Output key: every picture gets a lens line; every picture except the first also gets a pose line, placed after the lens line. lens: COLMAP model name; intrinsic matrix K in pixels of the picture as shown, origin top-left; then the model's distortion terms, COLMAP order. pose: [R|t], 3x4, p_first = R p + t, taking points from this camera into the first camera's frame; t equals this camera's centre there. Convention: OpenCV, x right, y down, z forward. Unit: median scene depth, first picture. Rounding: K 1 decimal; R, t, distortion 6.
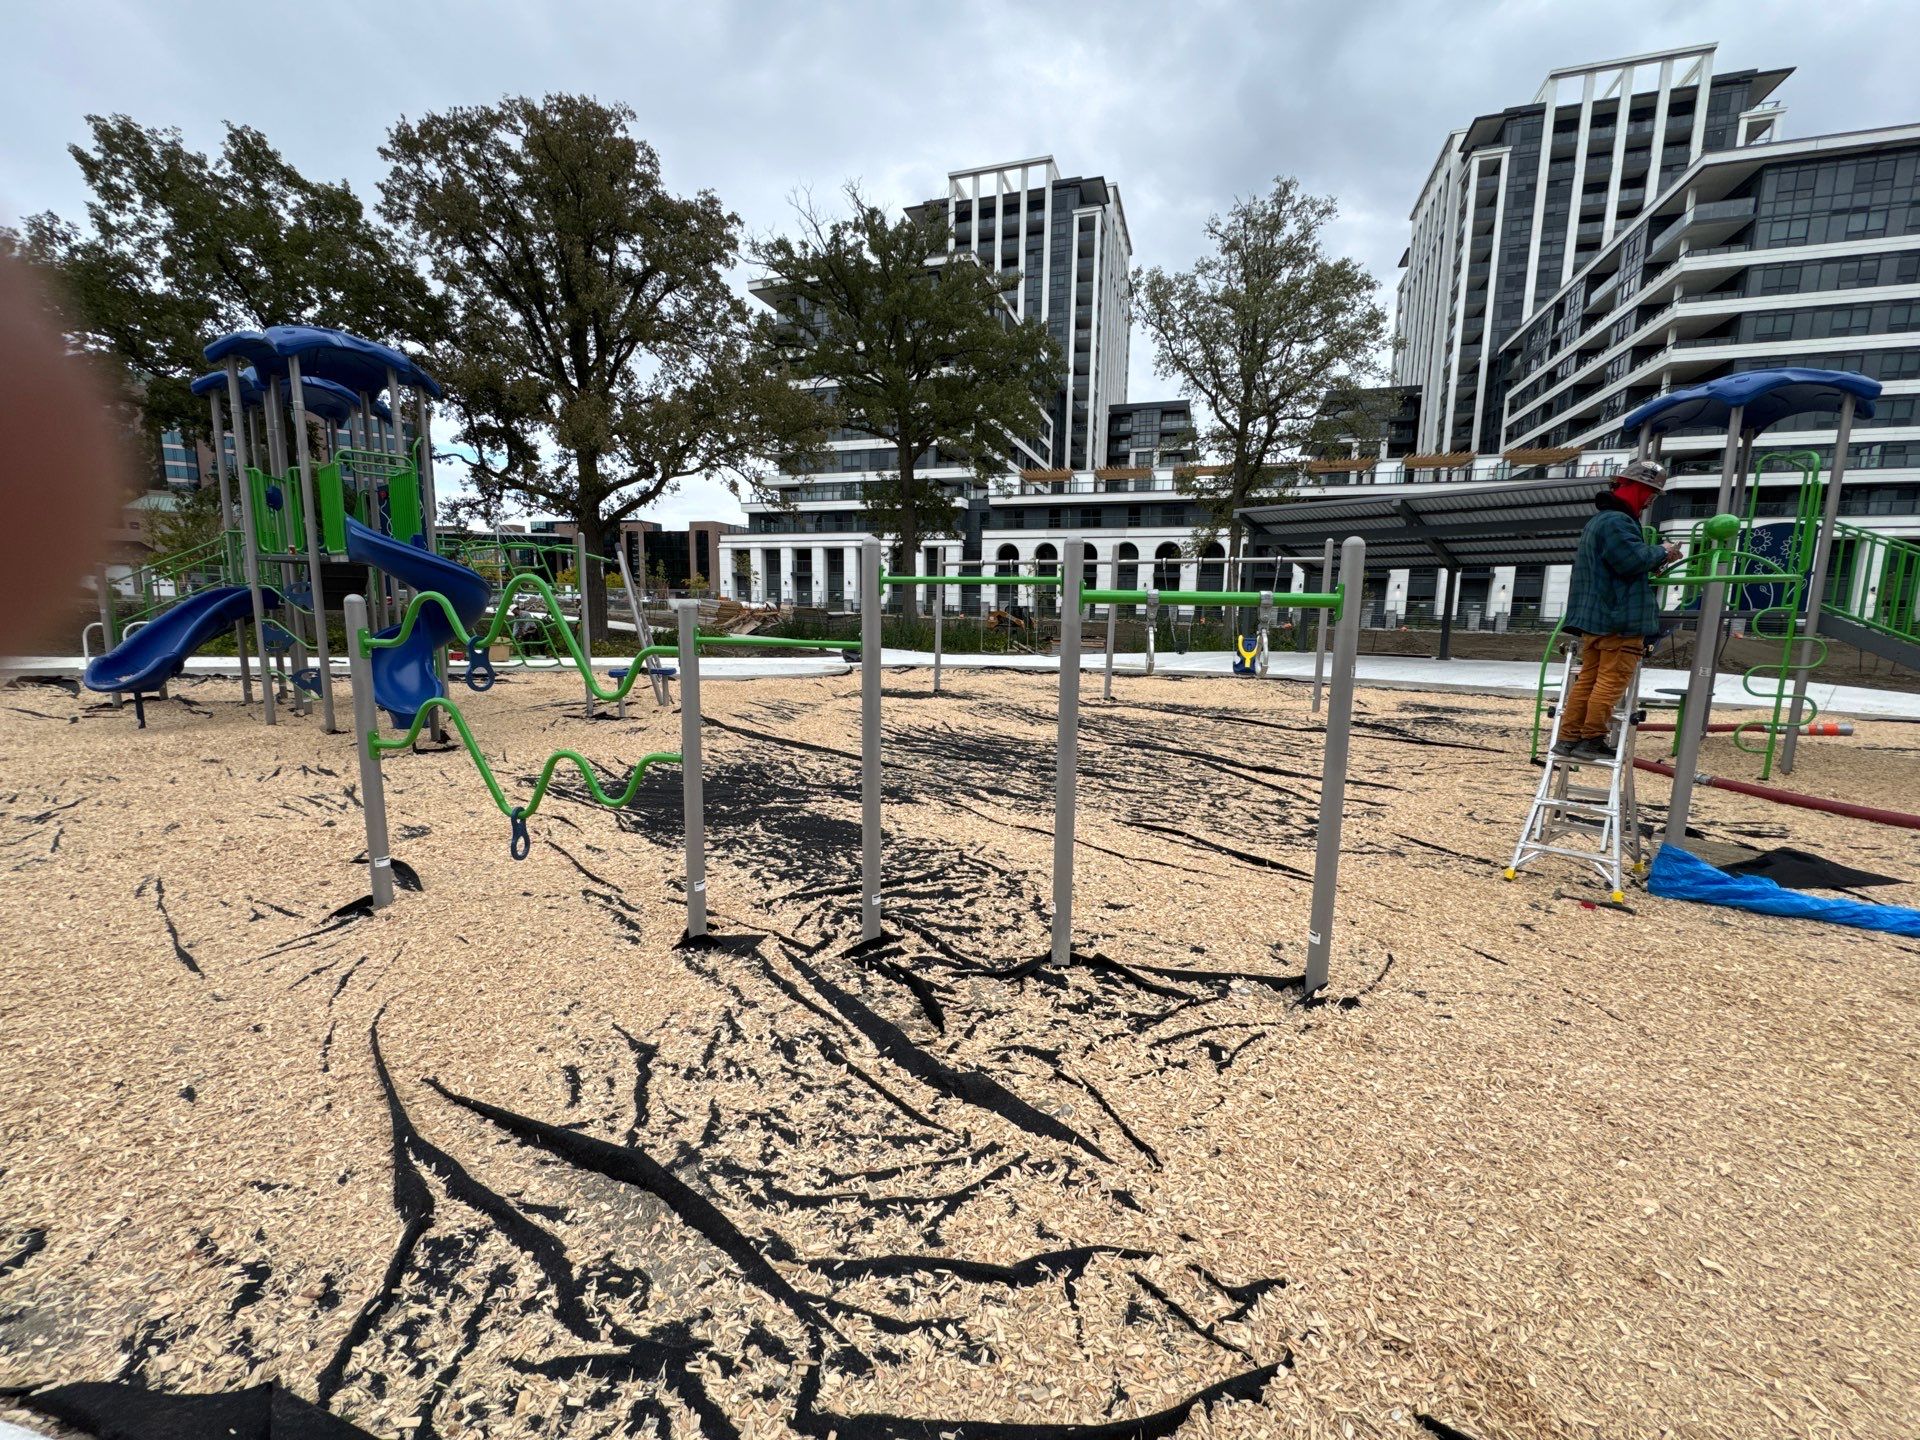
lens RADIAL K [[767.7, 0, 960.0], [0, 767.7, 720.0], [0, 0, 1]] dist [0.000317, 0.000472]
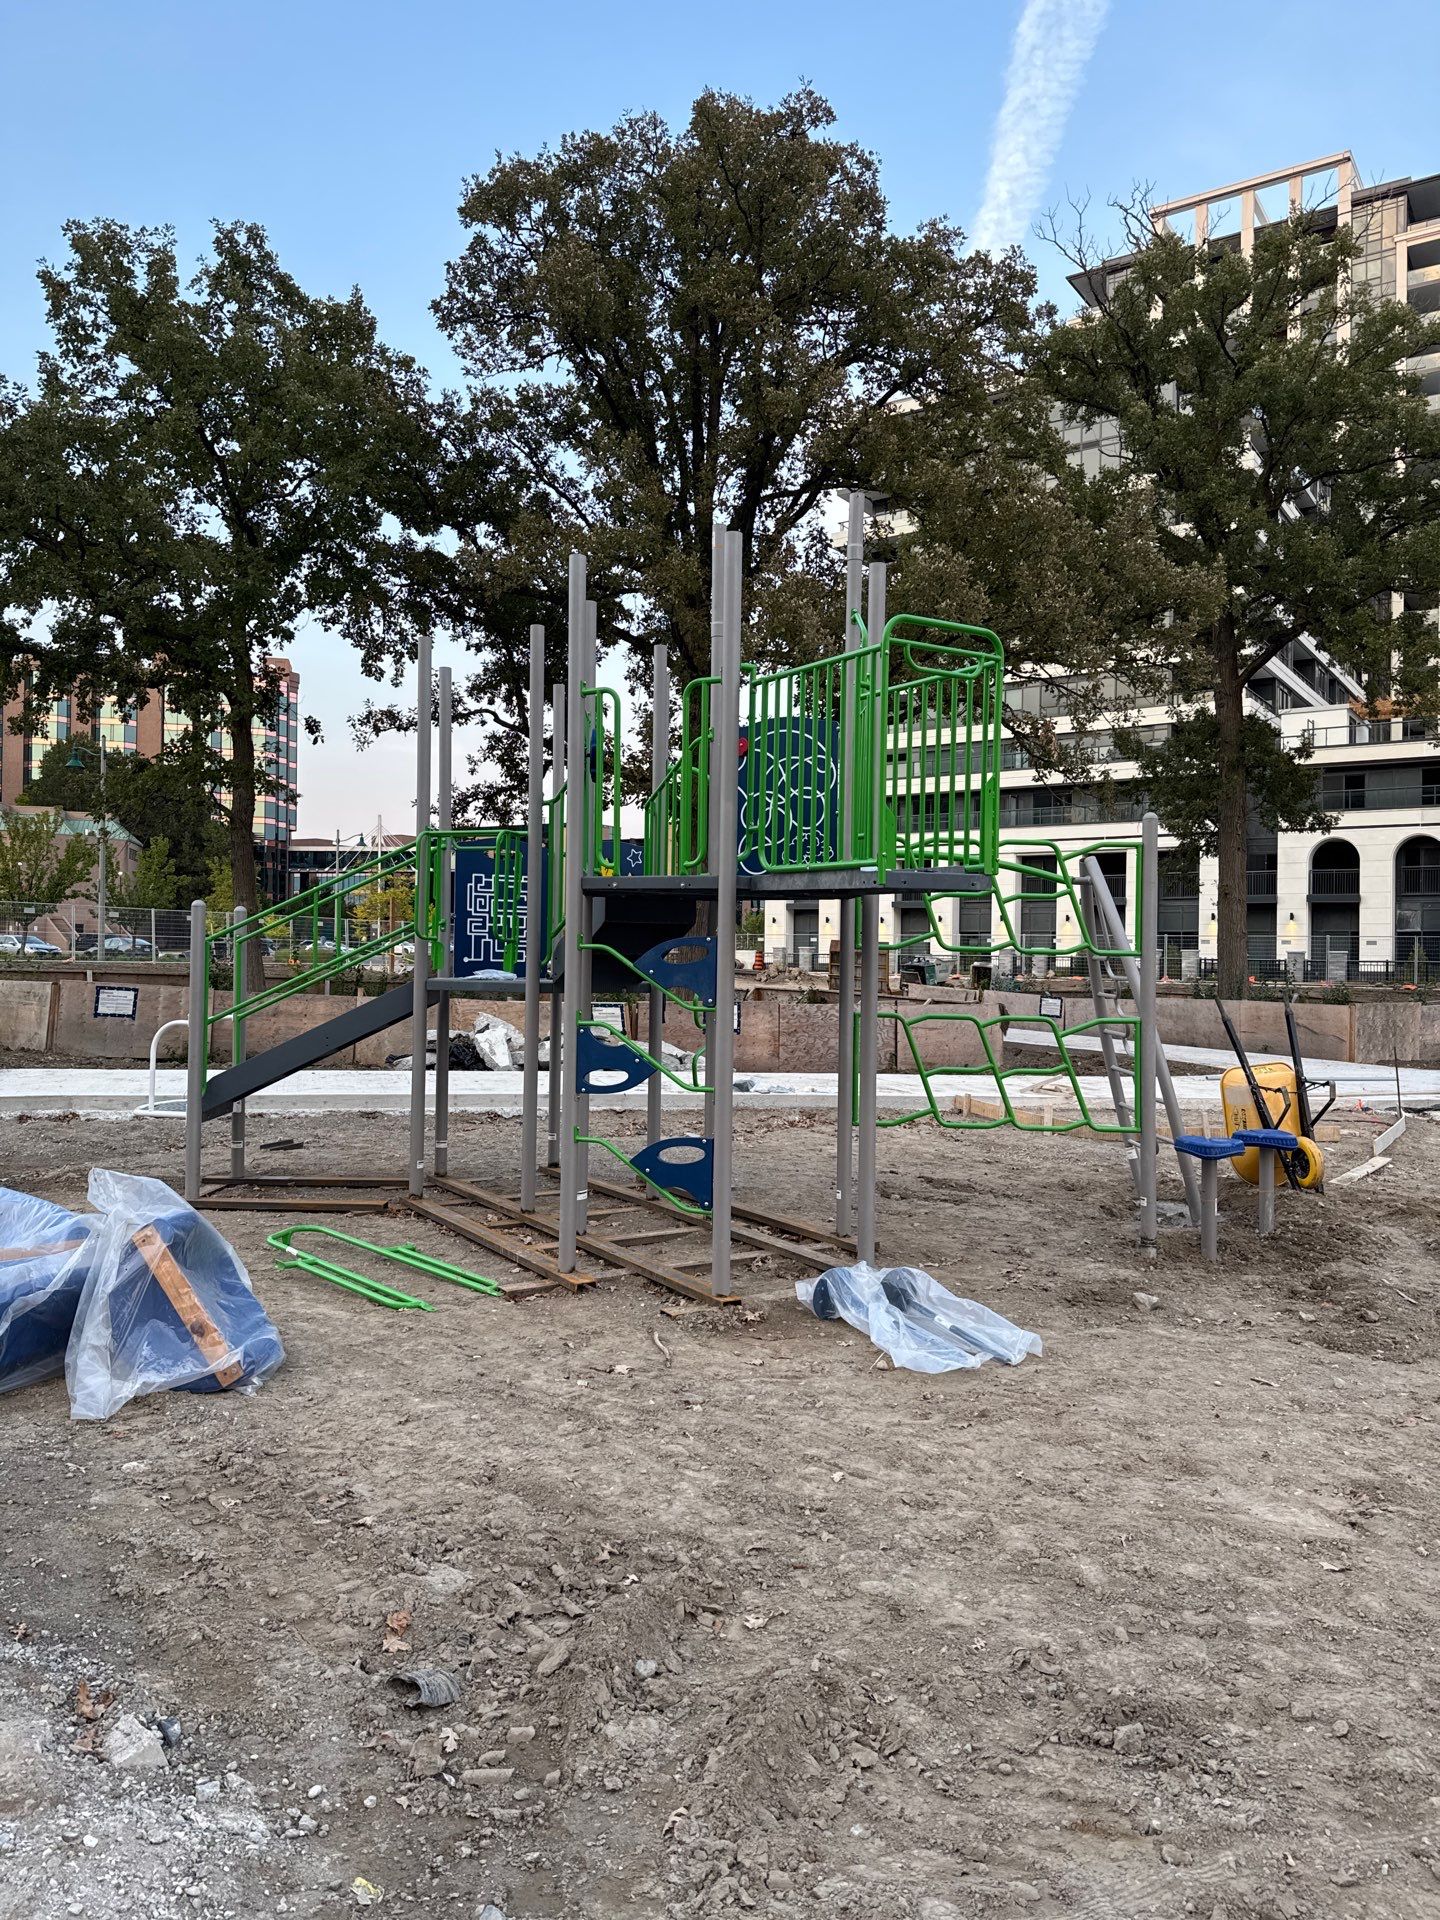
lens RADIAL K [[1357.3, 0, 720.0], [0, 1357.3, 960.0], [0, 0, 1]] dist [0.083200, -0.108640]
pose [[0.964824, -0.004941, -0.262851, -0.104120], [-0.033363, 0.989438, -0.141064, -0.009398], [0.260771, 0.144872, 0.954469, 0.044293]]
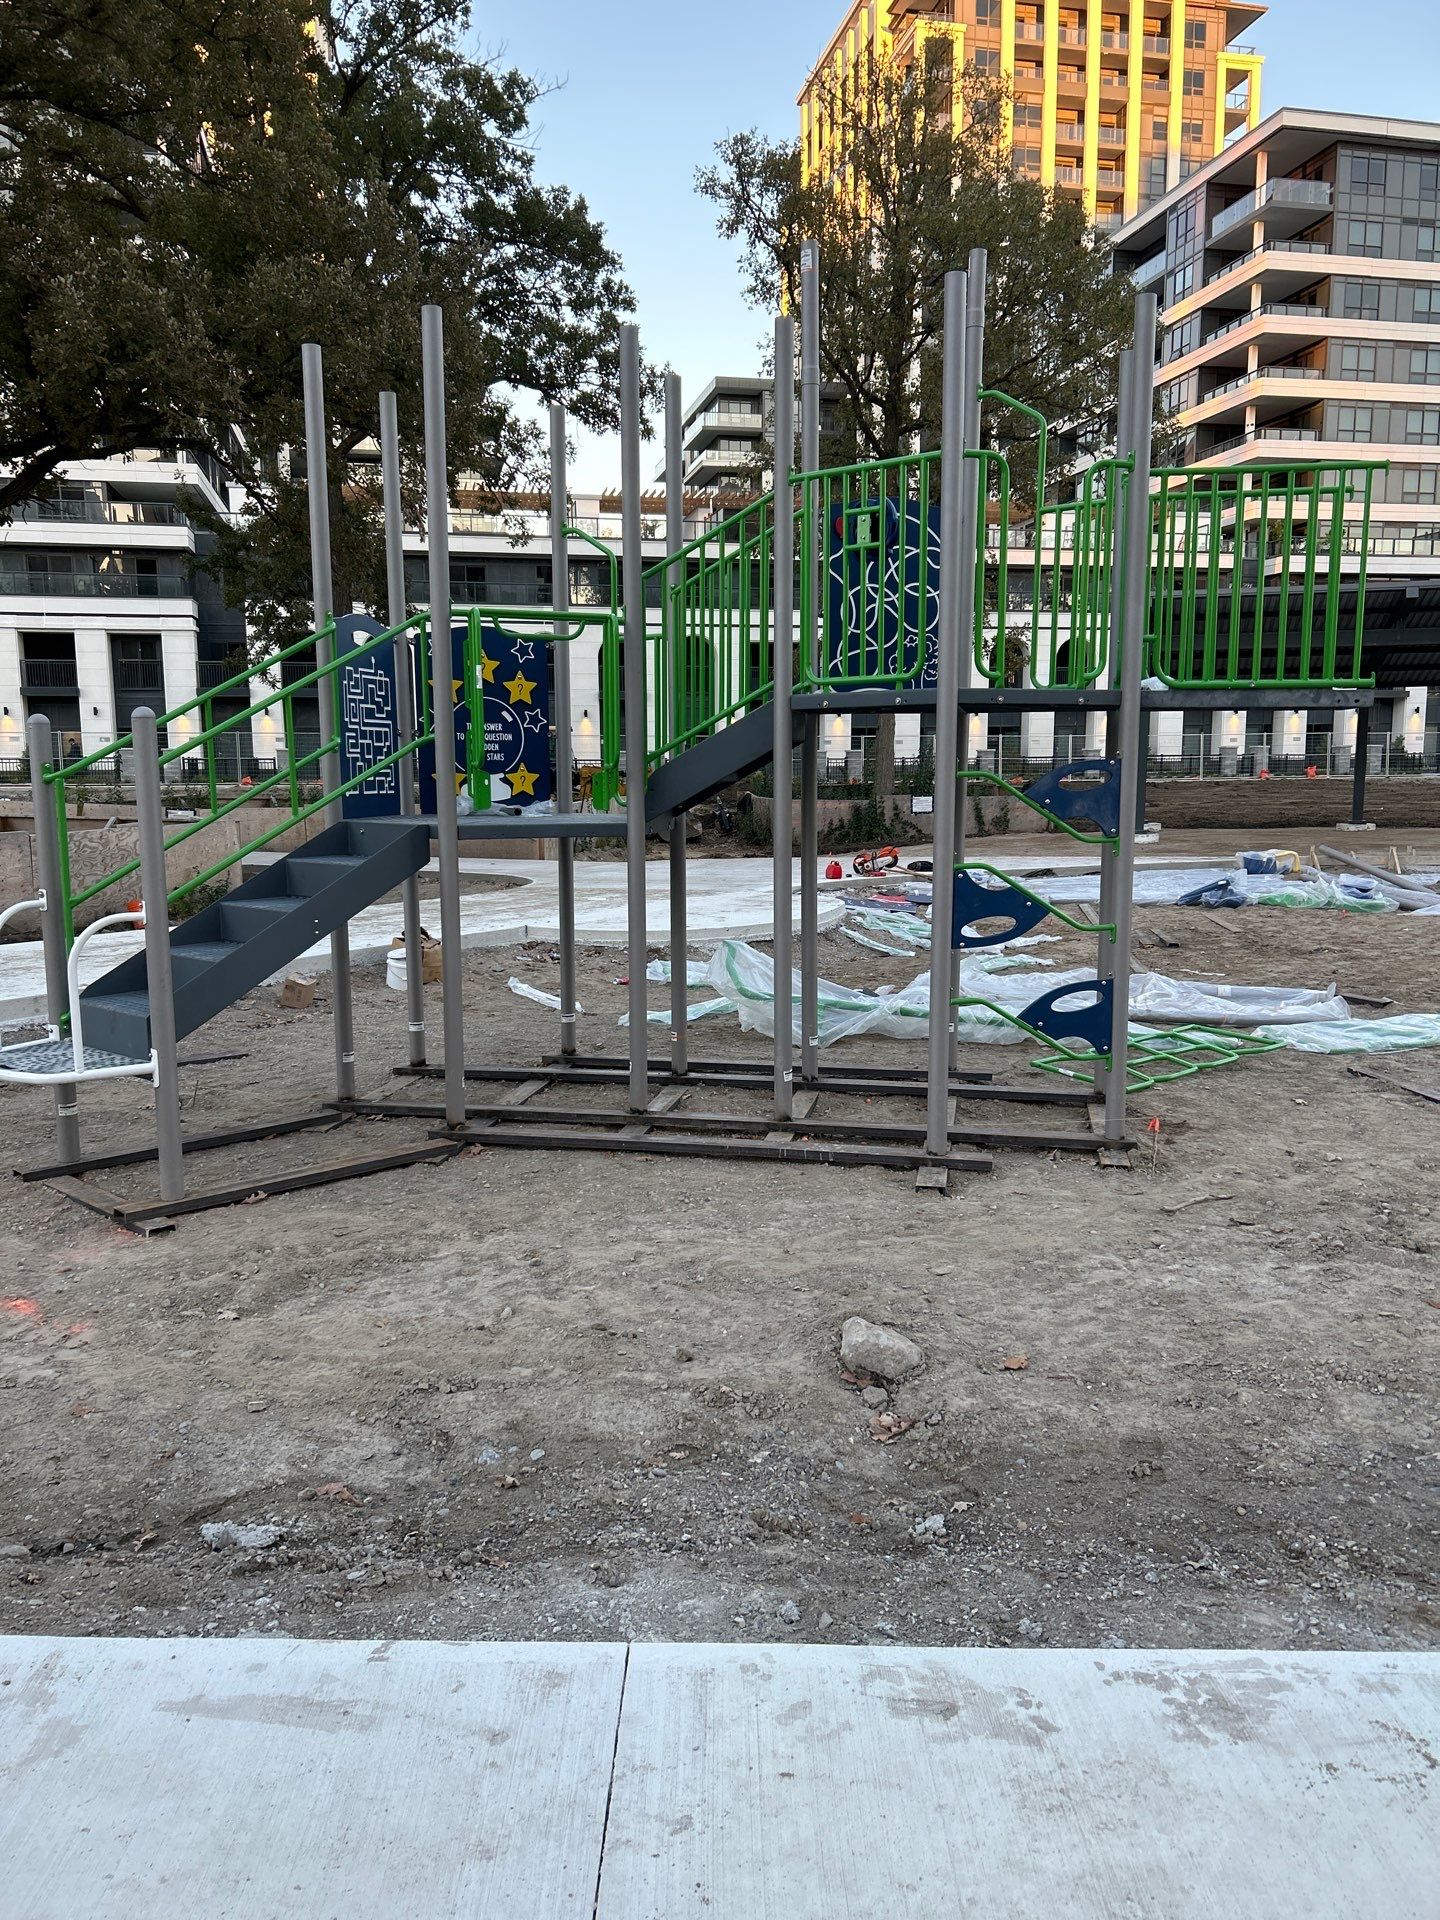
lens RADIAL K [[1446.1, 0, 758.3], [0, 1446.1, 996.6], [0, 0, 1]] dist [0.060725, -0.084326]
pose [[0.849659, -0.109051, 0.515933, -0.224635], [0.097597, 0.994001, 0.049372, -0.018000], [-0.518222, 0.008404, 0.855205, 0.074626]]
